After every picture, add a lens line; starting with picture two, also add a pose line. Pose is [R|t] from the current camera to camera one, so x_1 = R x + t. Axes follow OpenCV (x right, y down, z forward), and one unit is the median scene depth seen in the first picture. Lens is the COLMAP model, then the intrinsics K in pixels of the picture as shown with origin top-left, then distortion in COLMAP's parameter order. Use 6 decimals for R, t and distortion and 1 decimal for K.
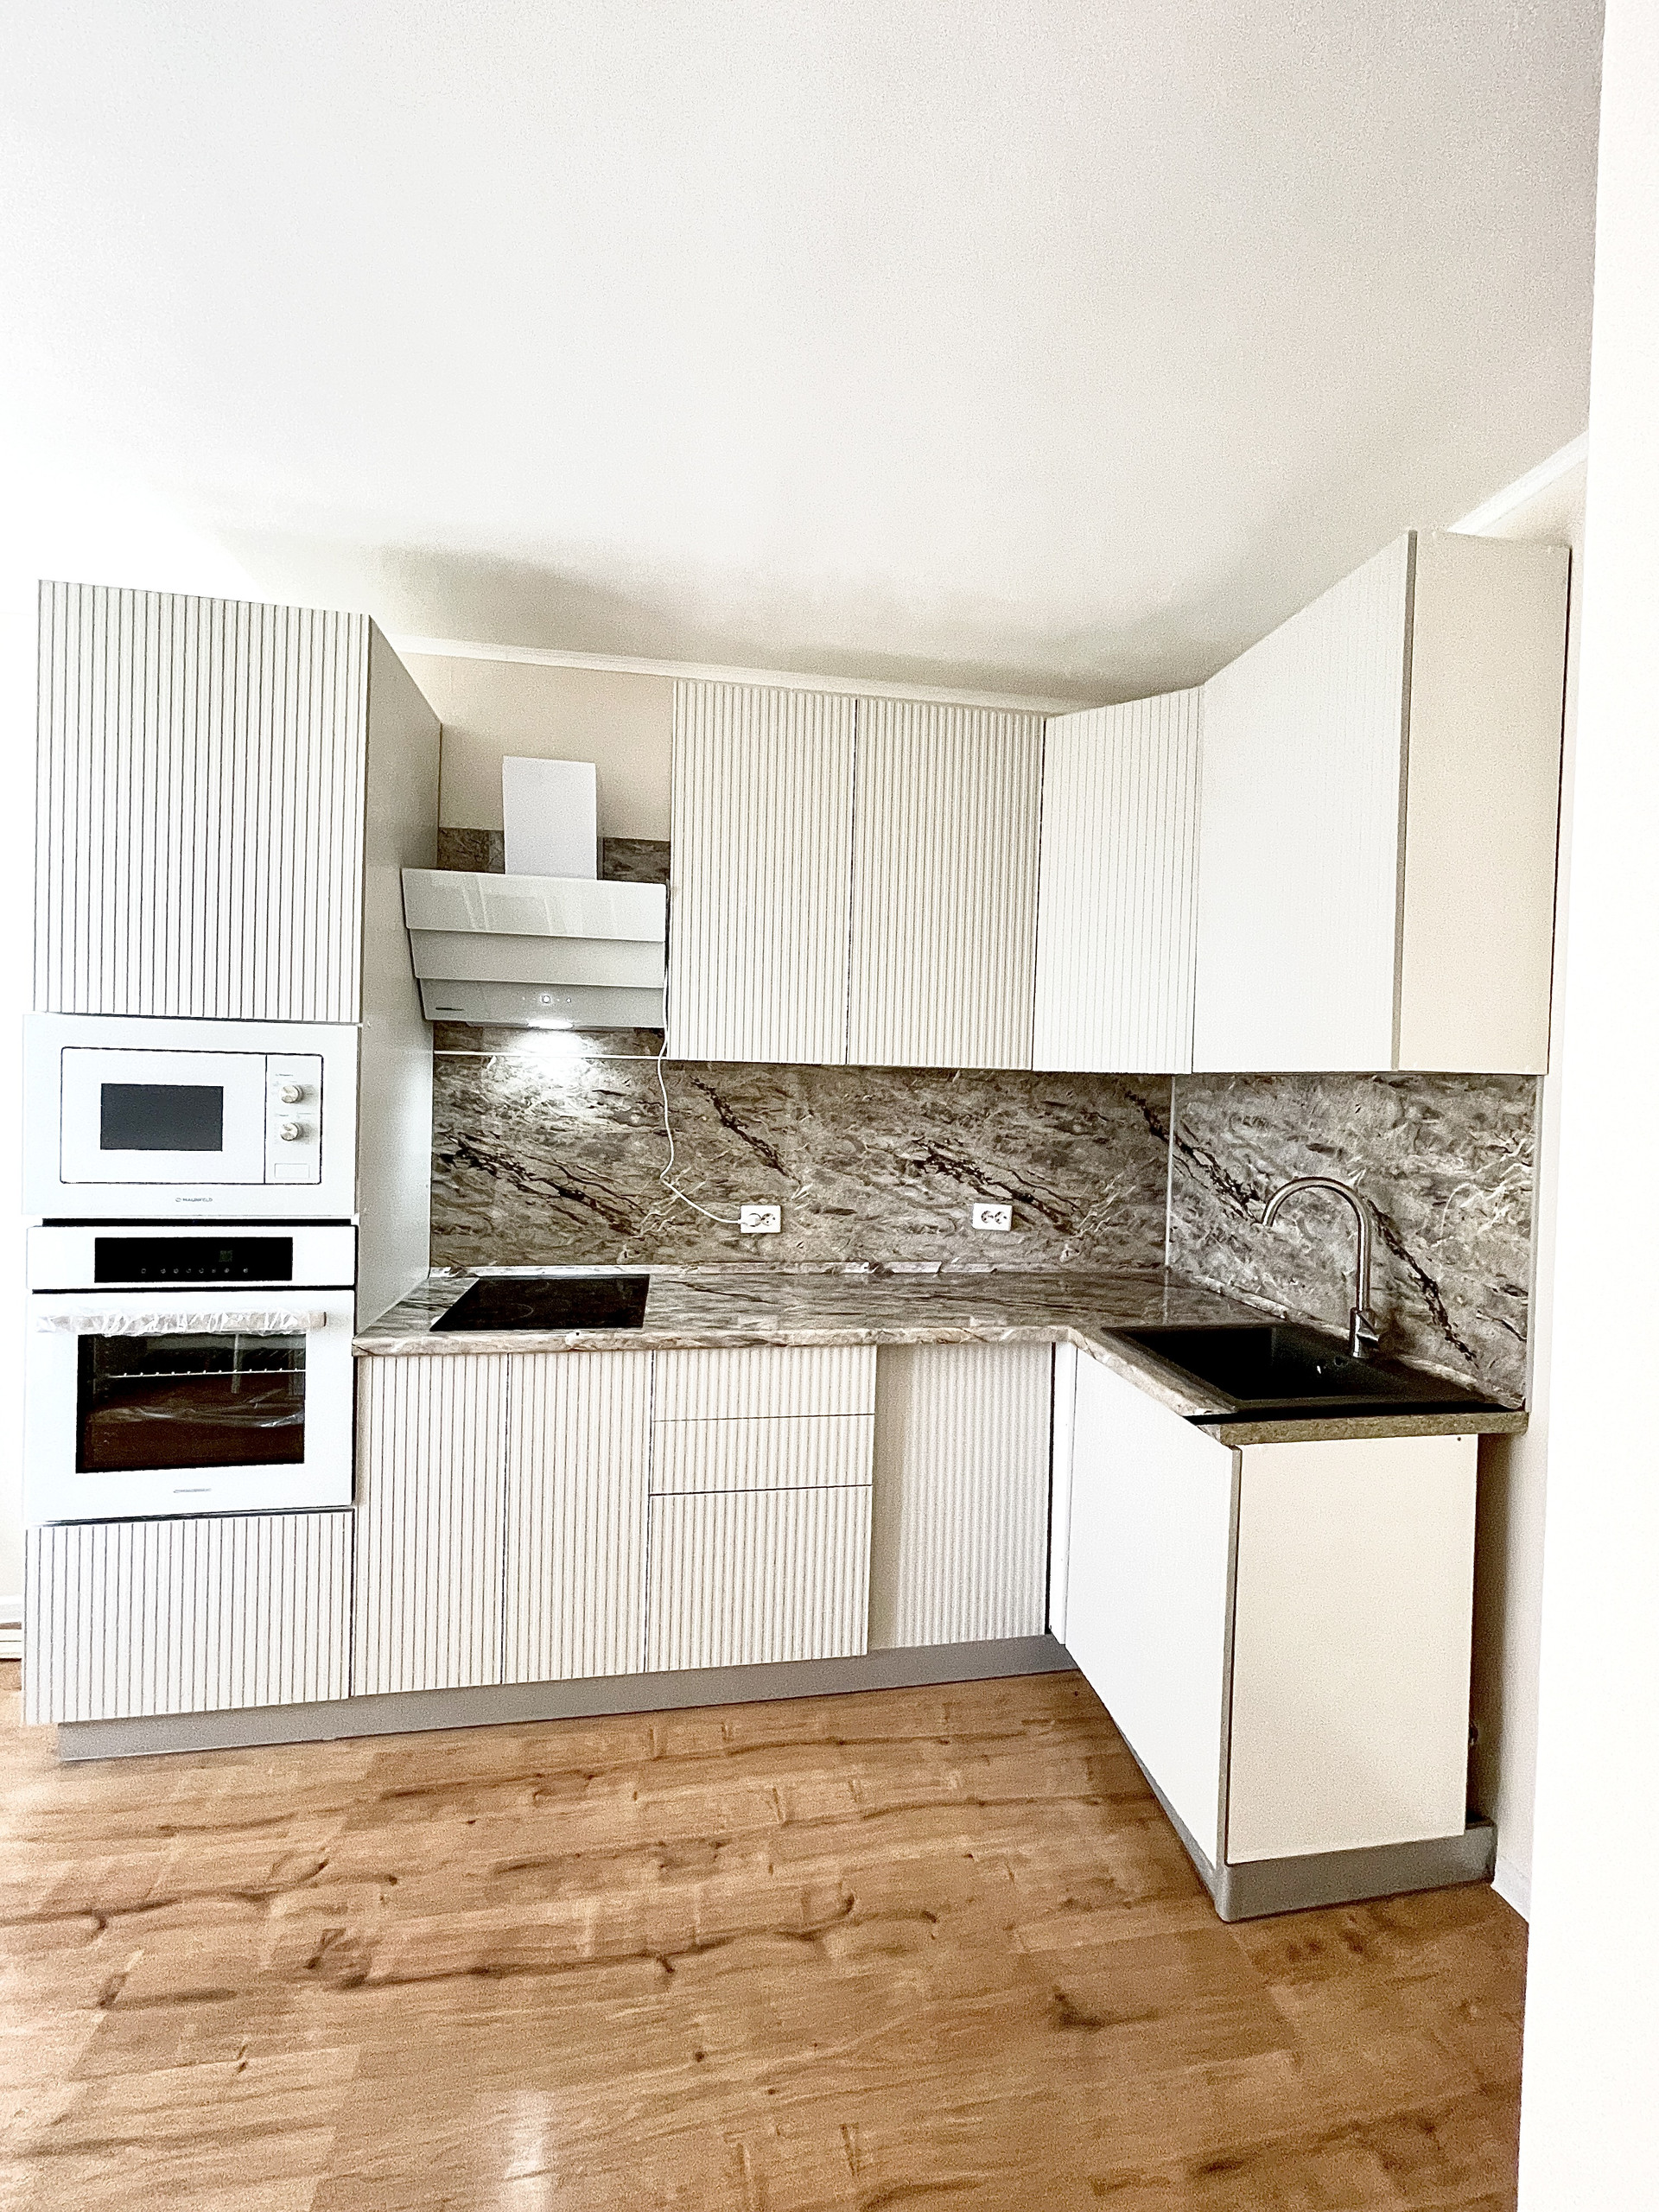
lens RADIAL K [[890.2, 0, 829.3], [0, 890.2, 1098.4], [0, 0, 1]] dist [0.002424, -0.001986]
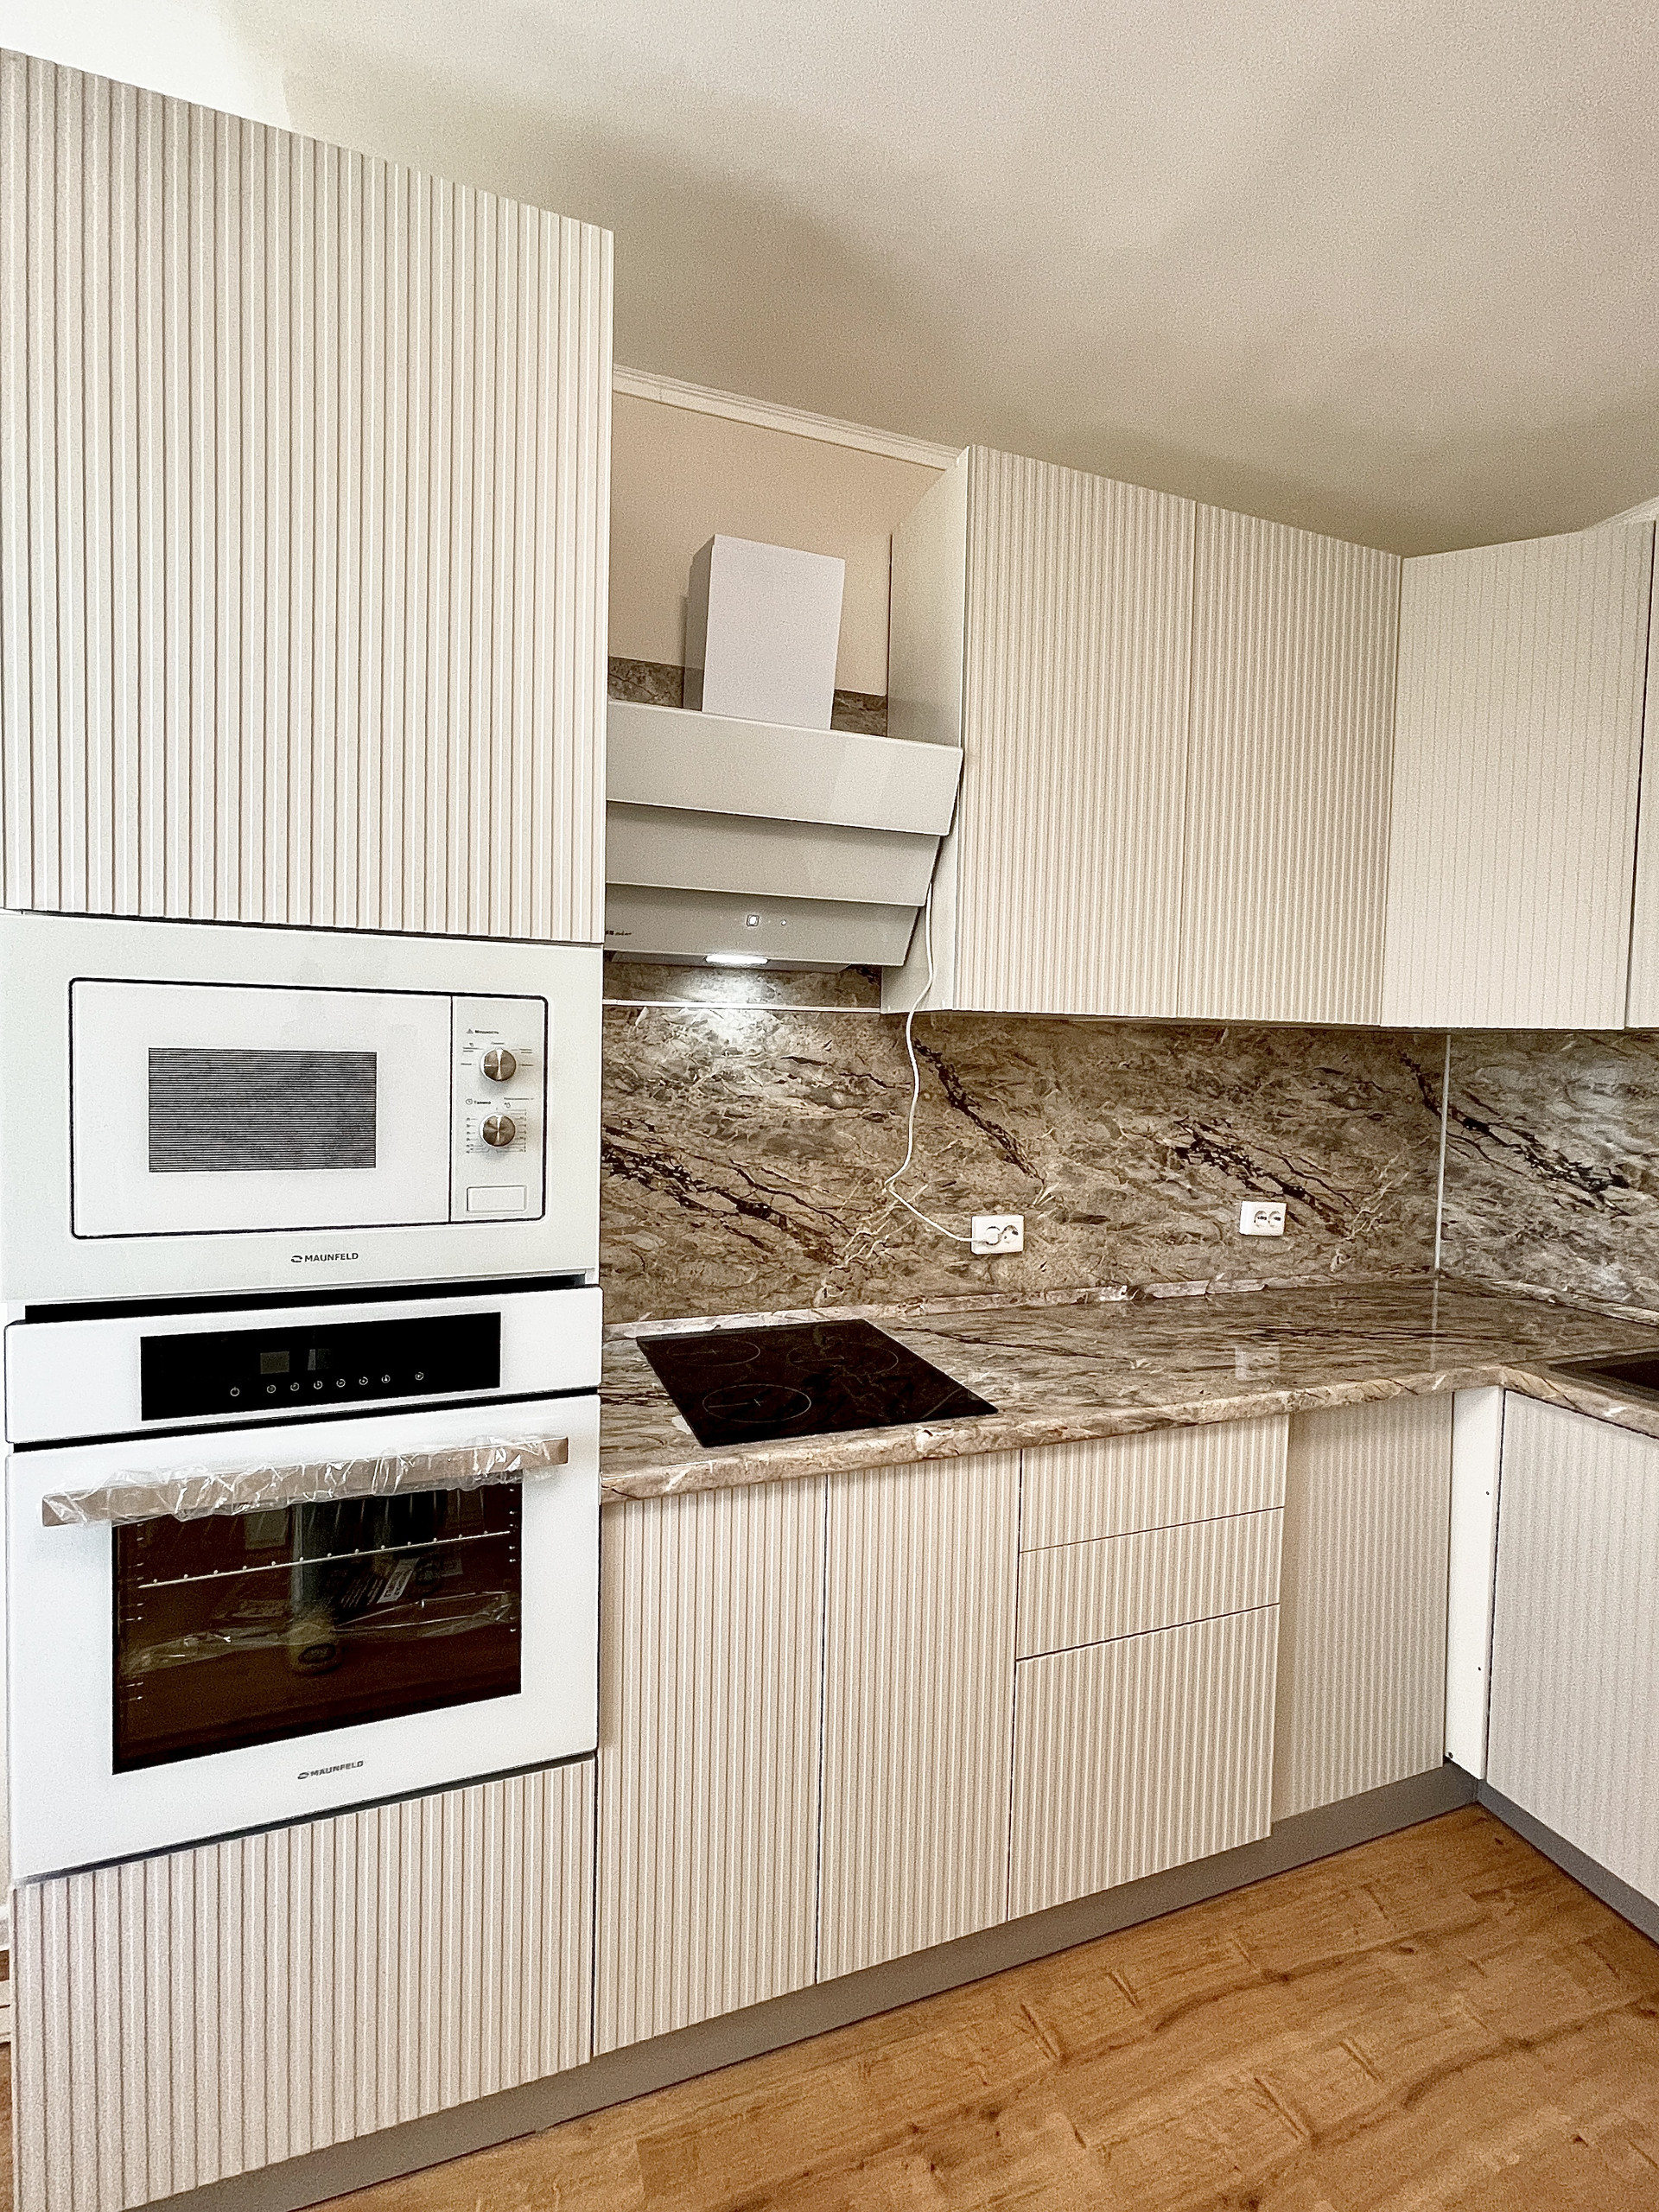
lens RADIAL K [[998.5, 0, 820.9], [0, 998.5, 1089.5], [0, 0, 1]] dist [0.000920, -0.000619]
pose [[0.982040, -0.013132, 0.188213, -0.504501], [0.008852, 0.999683, 0.023564, -0.002827], [-0.188462, -0.021474, 0.981846, 0.317055]]
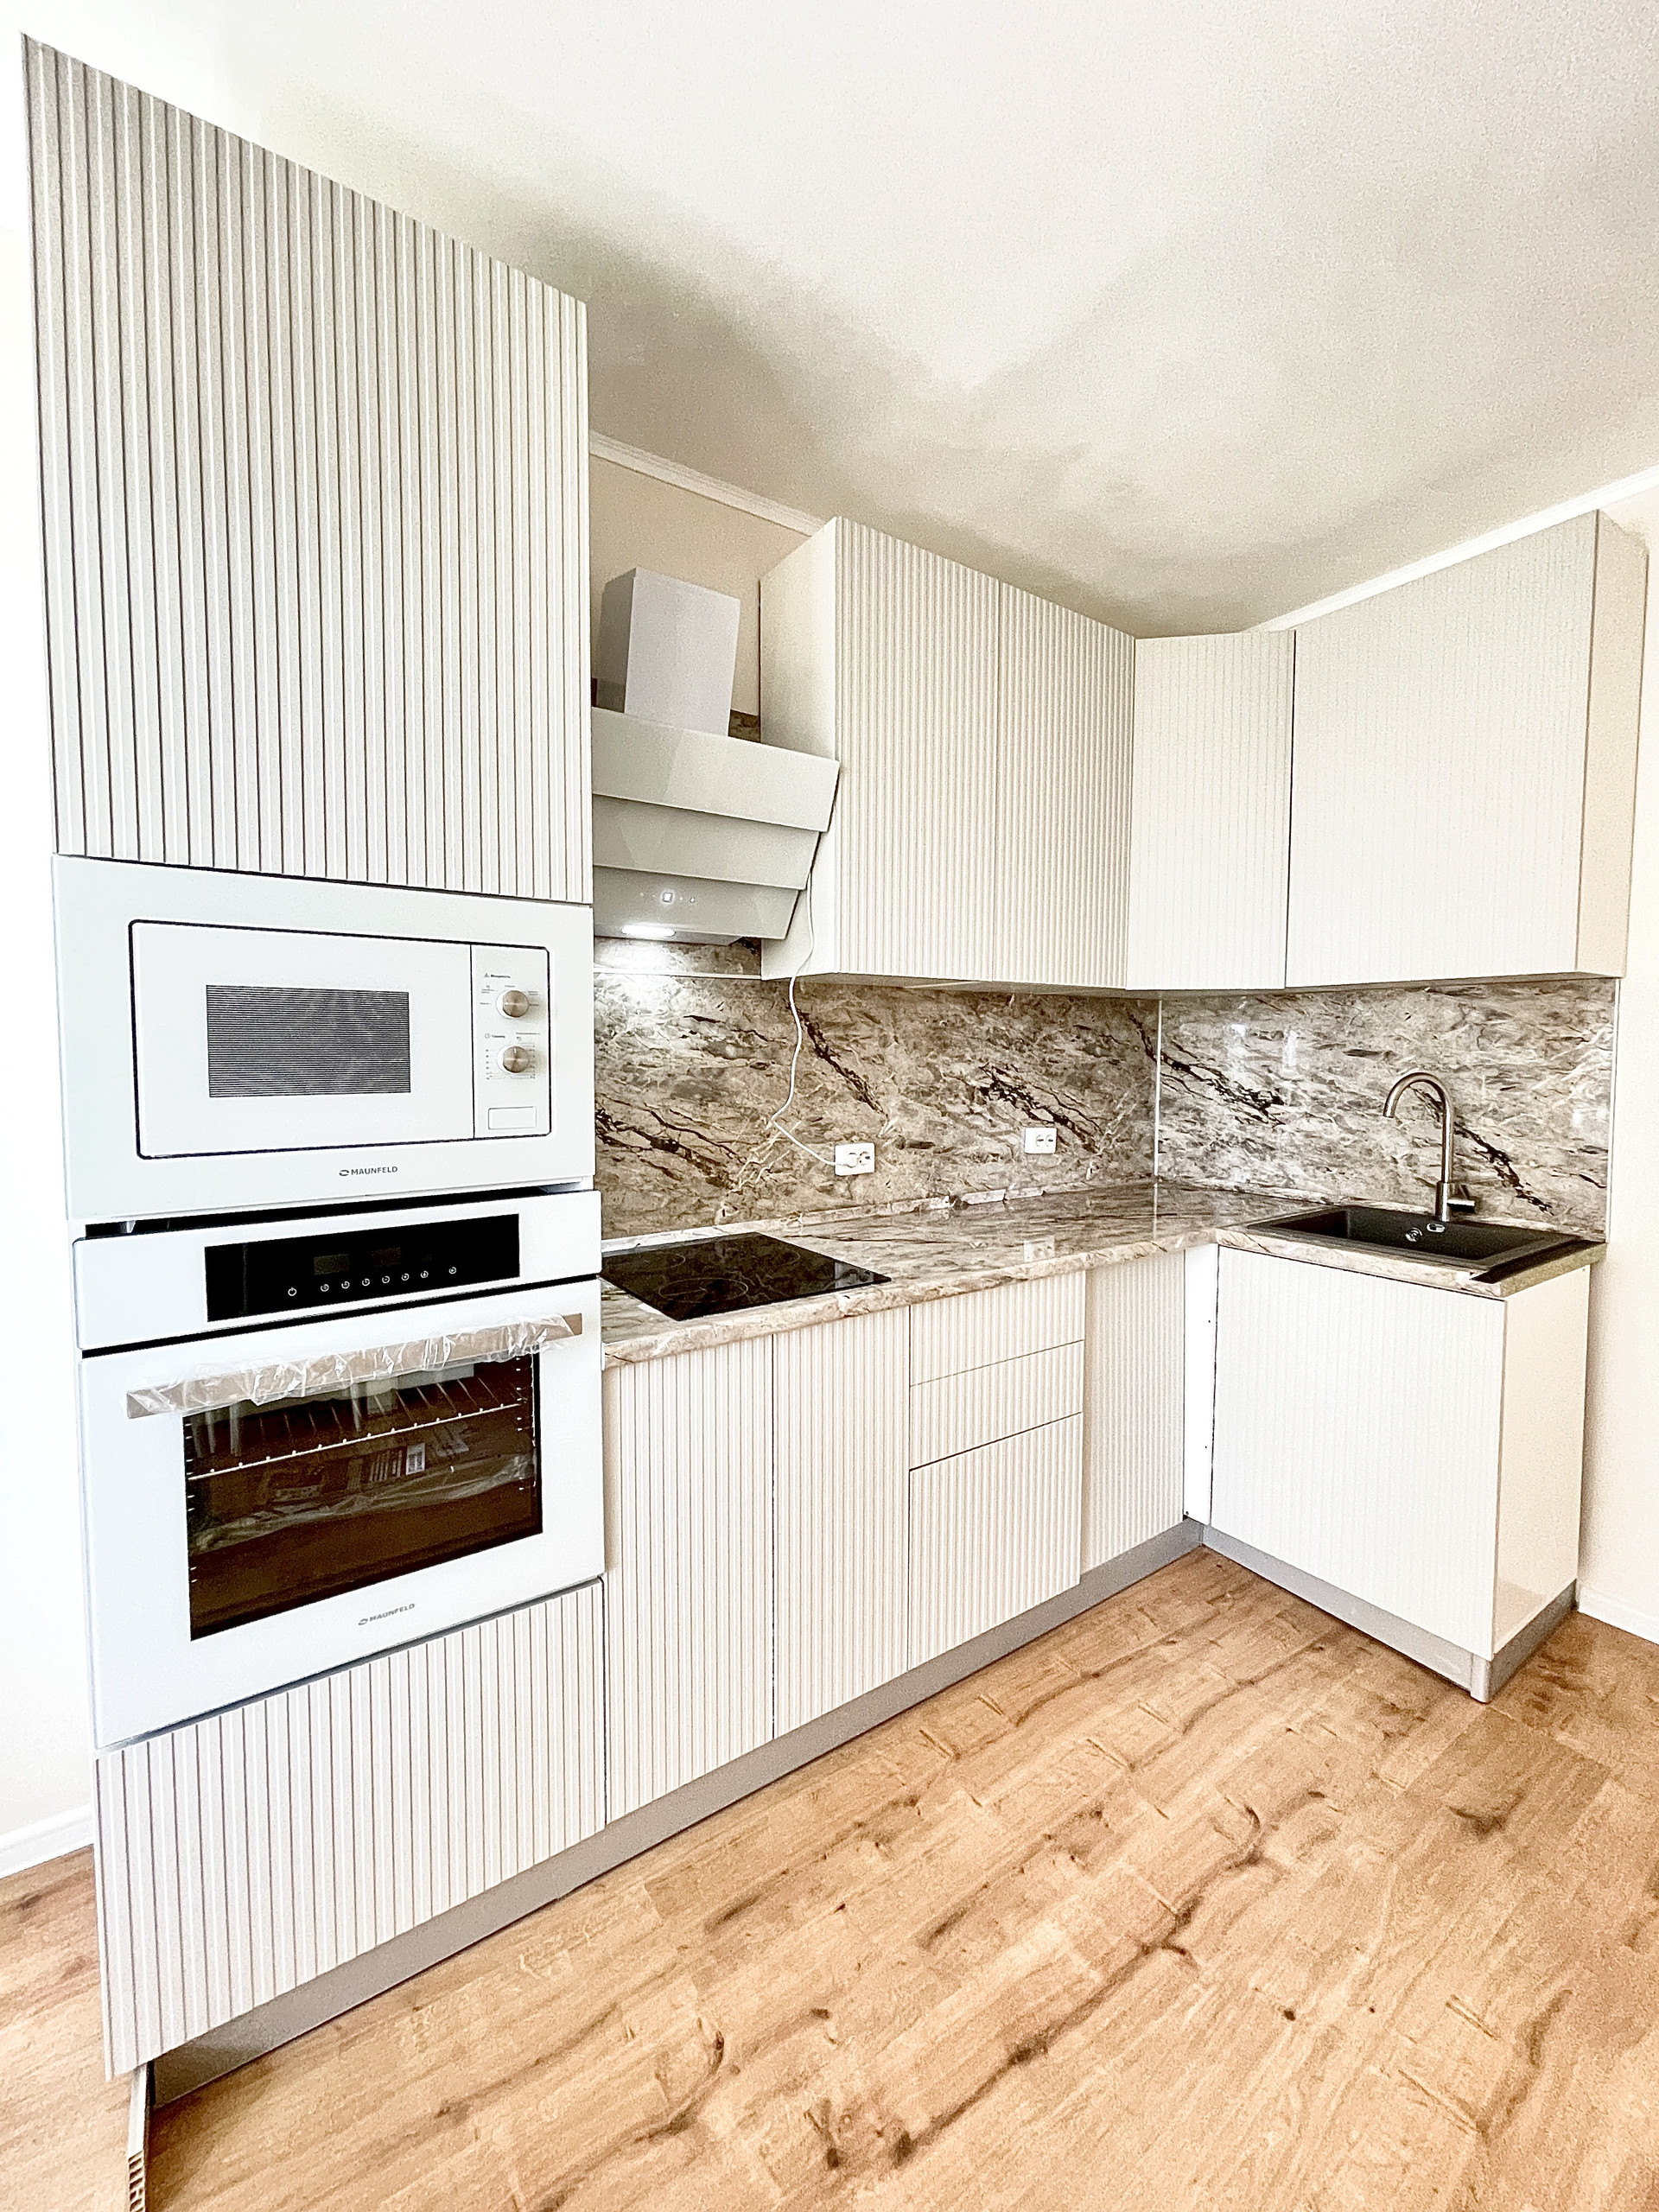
lens RADIAL K [[890.2, 0, 822.0], [0, 890.2, 1094.3], [0, 0, 1]] dist [0.002424, -0.001986]
pose [[0.906780, -0.048173, 0.418842, -0.656189], [0.031642, 0.998425, 0.046329, 0.037869], [-0.420414, -0.028757, 0.906876, 0.272474]]
